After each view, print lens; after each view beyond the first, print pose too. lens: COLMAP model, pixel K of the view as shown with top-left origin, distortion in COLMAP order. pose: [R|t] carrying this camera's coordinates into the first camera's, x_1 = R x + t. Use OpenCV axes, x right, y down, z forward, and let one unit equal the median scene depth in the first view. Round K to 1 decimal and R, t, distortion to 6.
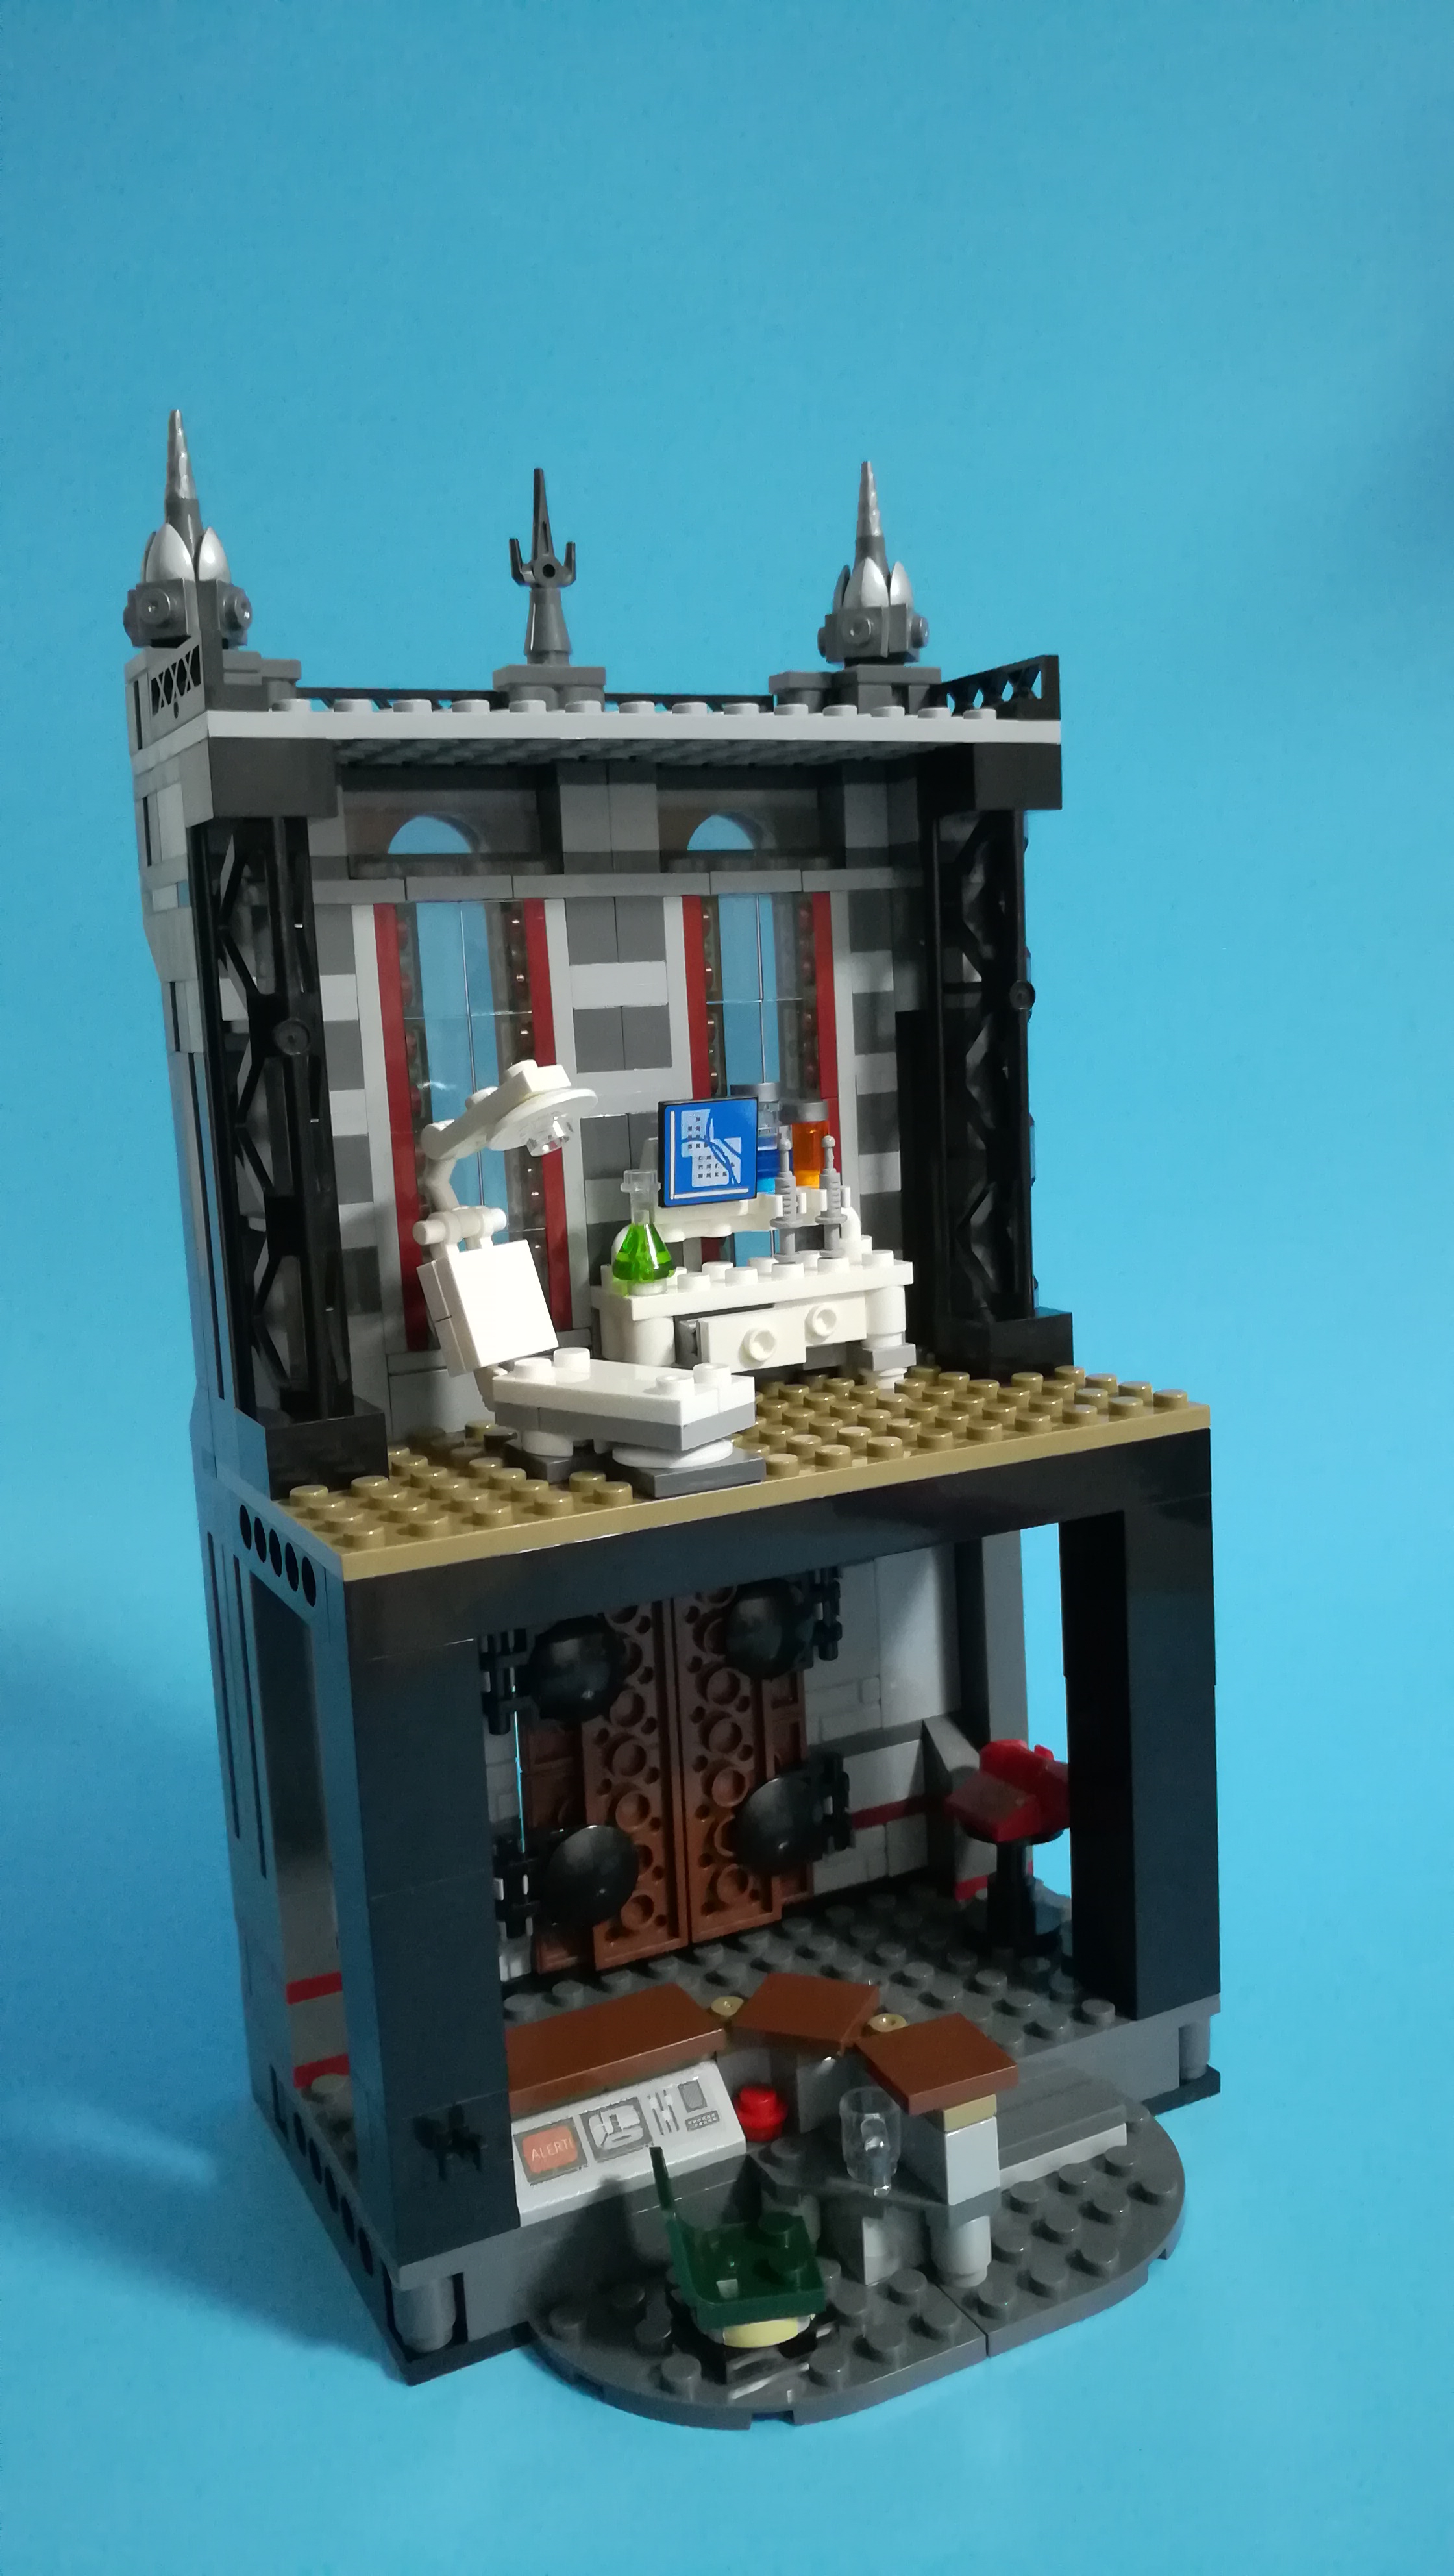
lens RADIAL K [[2050.7, 0, 727.0], [0, 2050.7, 1288.0], [0, 0, 1]] dist [-0.013188, -0.013612]
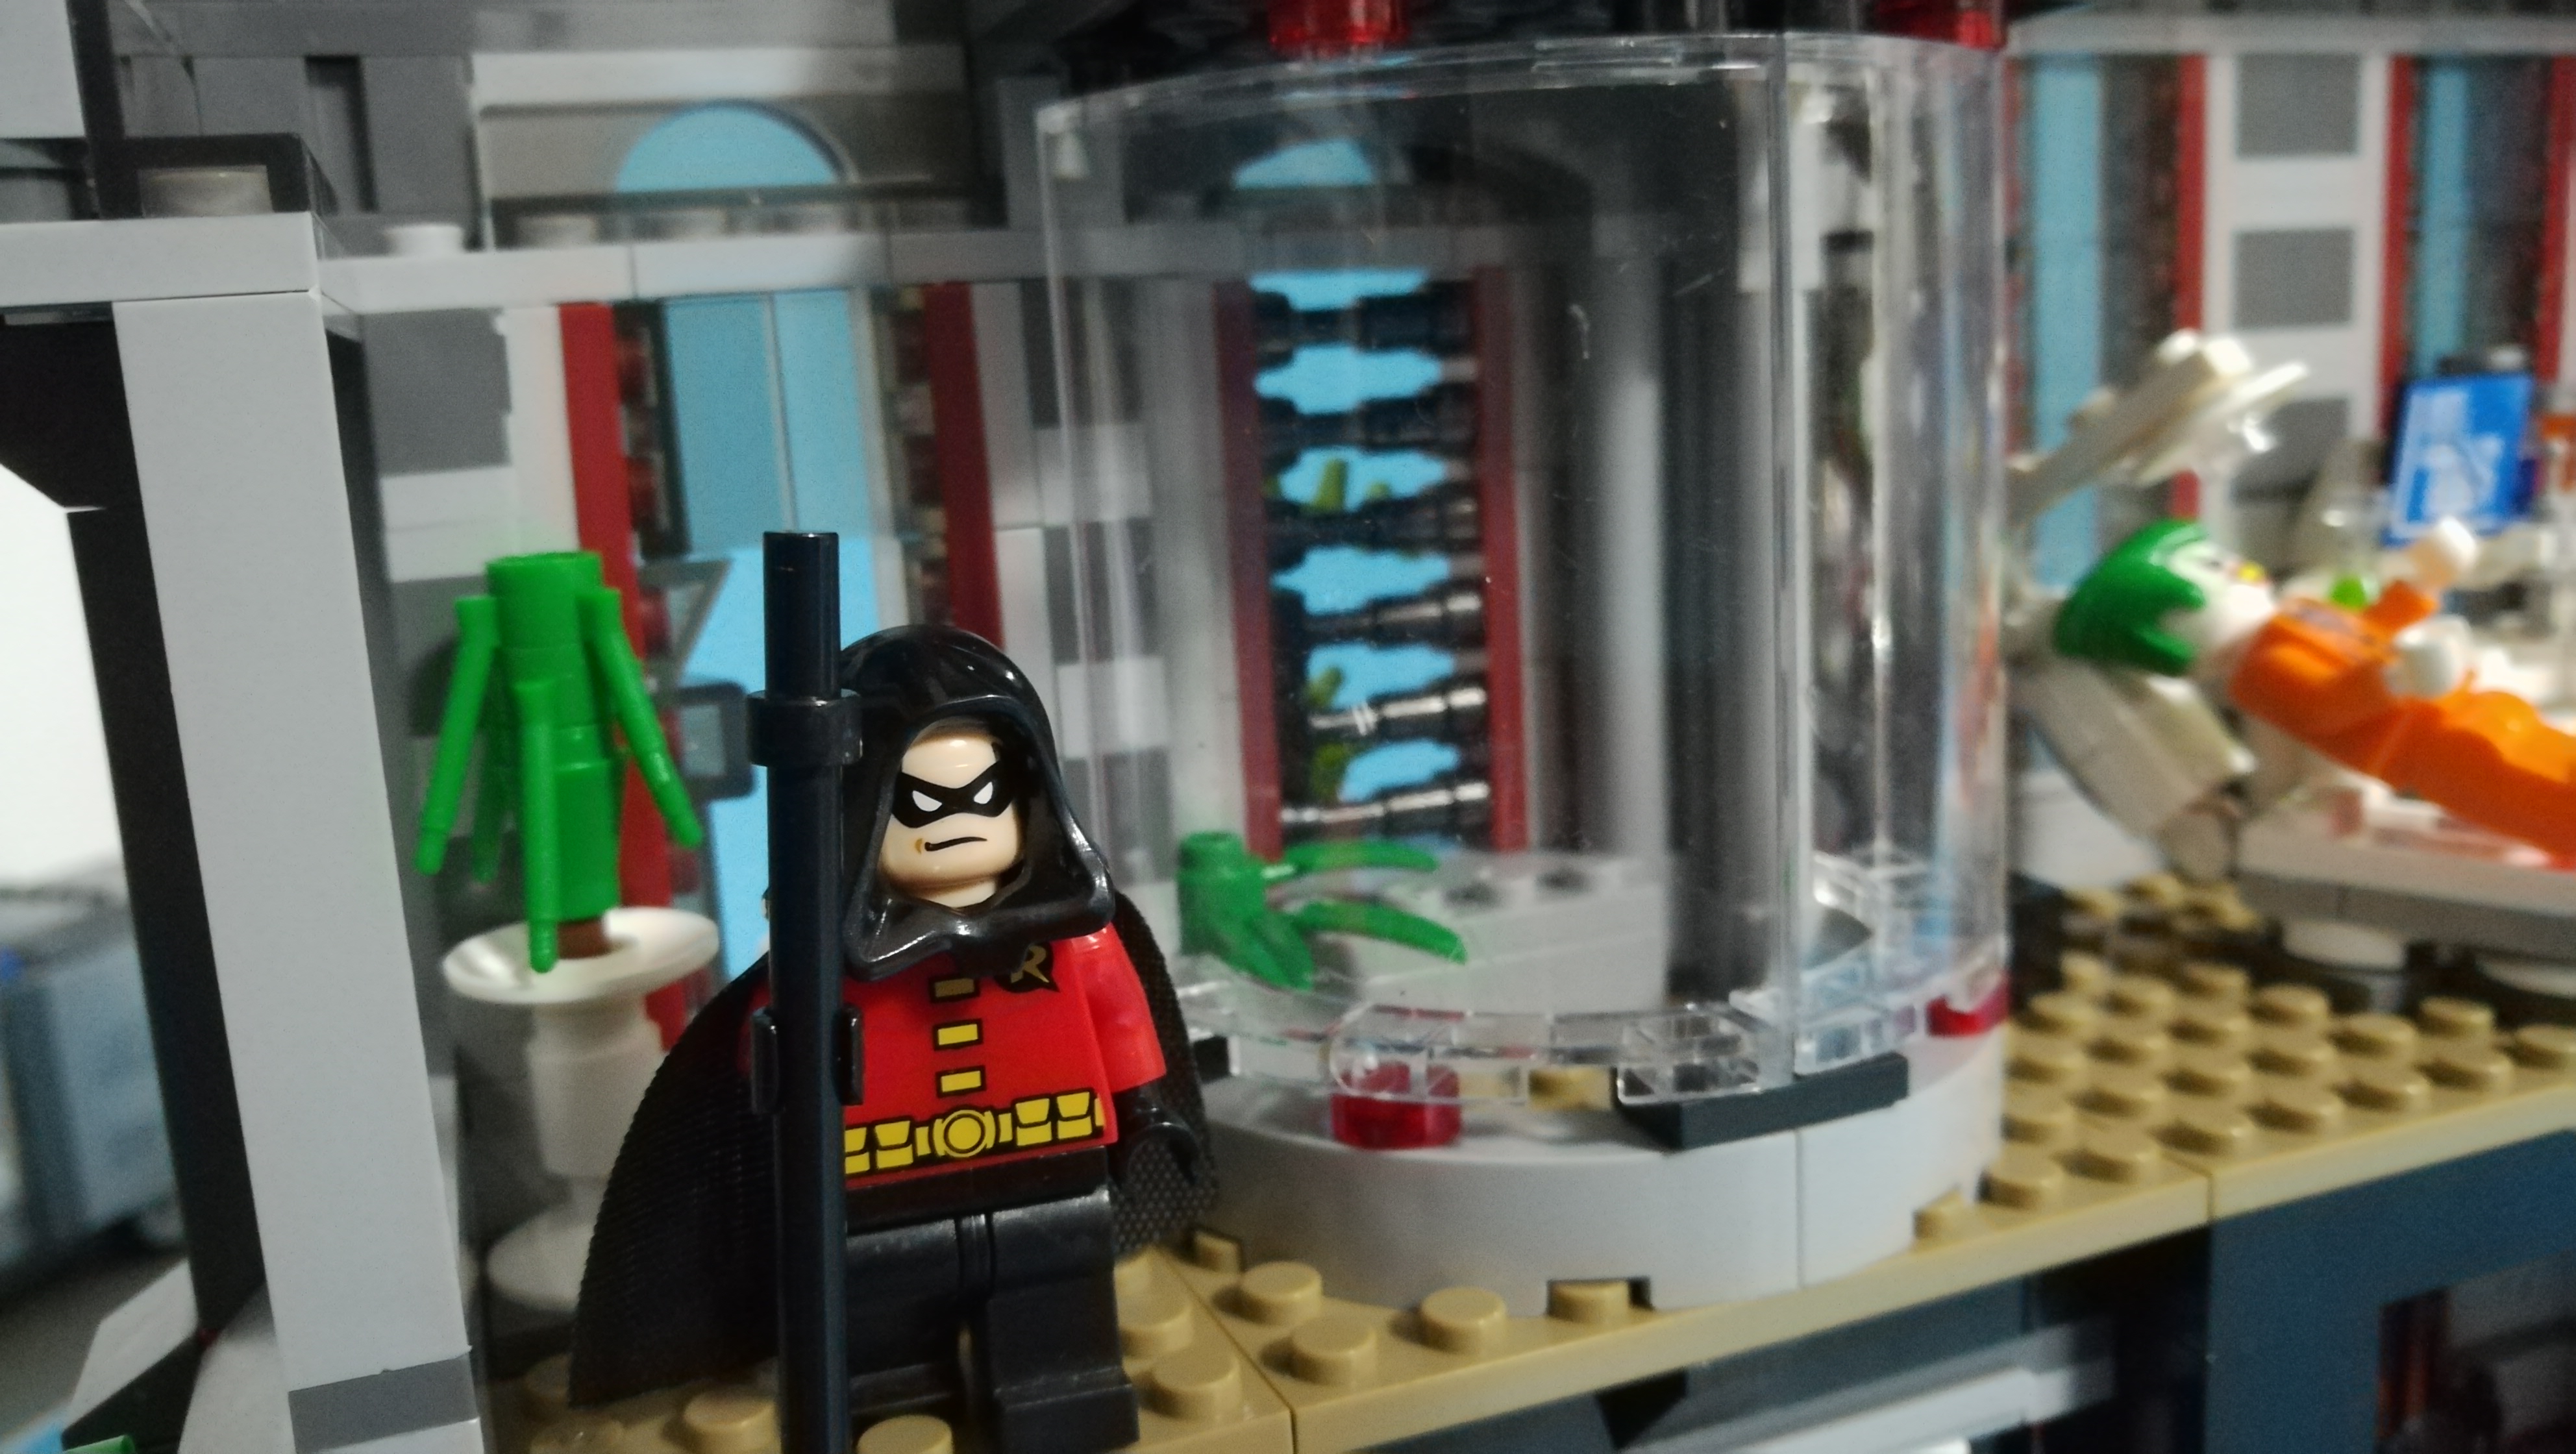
lens RADIAL K [[2030.4, 0, 1278.1], [0, 2030.4, 720.0], [0, 0, 1]] dist [-0.002738, -0.007060]
pose [[0.995514, 0.009450, -0.094138, -0.305770], [-0.005166, 0.998944, 0.045657, -0.012764], [0.094470, -0.044966, 0.994512, 0.342496]]
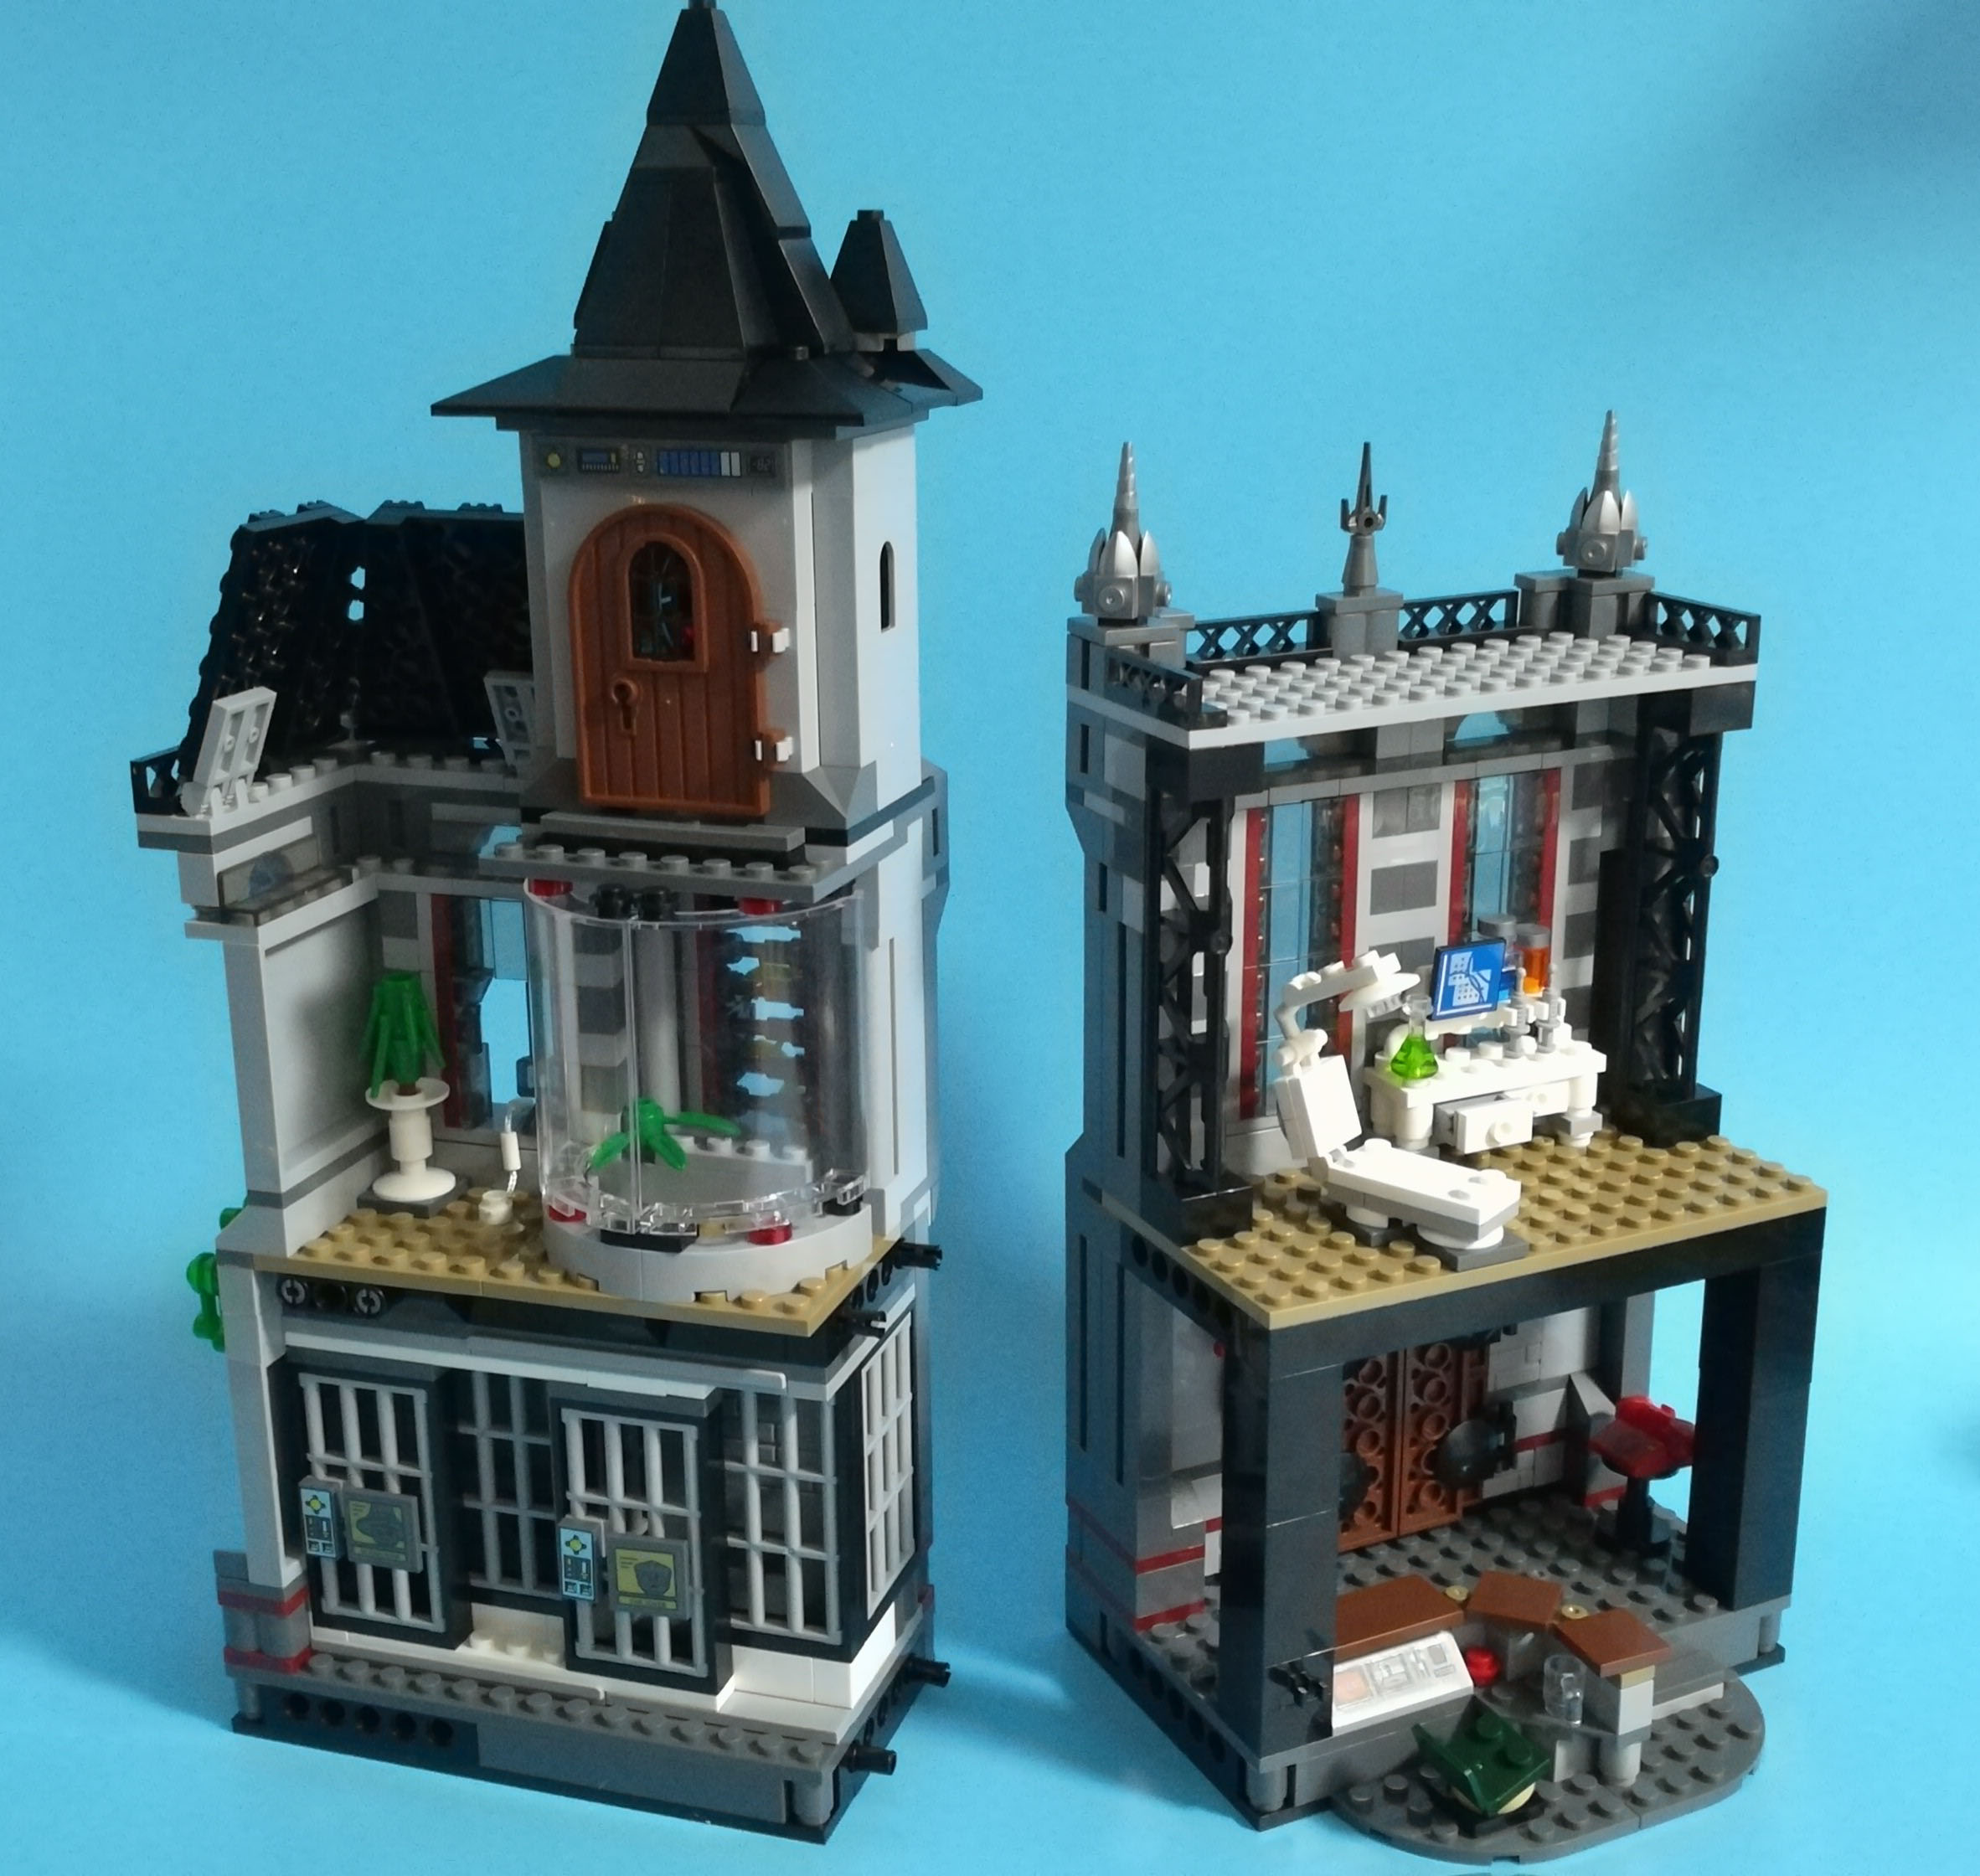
lens RADIAL K [[2635.4, 0, 990.0], [0, 2635.4, 938.0], [0, 0, 1]] dist [0.149680, -0.667365]
pose [[0.998975, 0.044623, -0.007559, -0.307735], [-0.042987, 0.987757, 0.149964, -0.338789], [0.014158, -0.149485, 0.988663, -0.713936]]
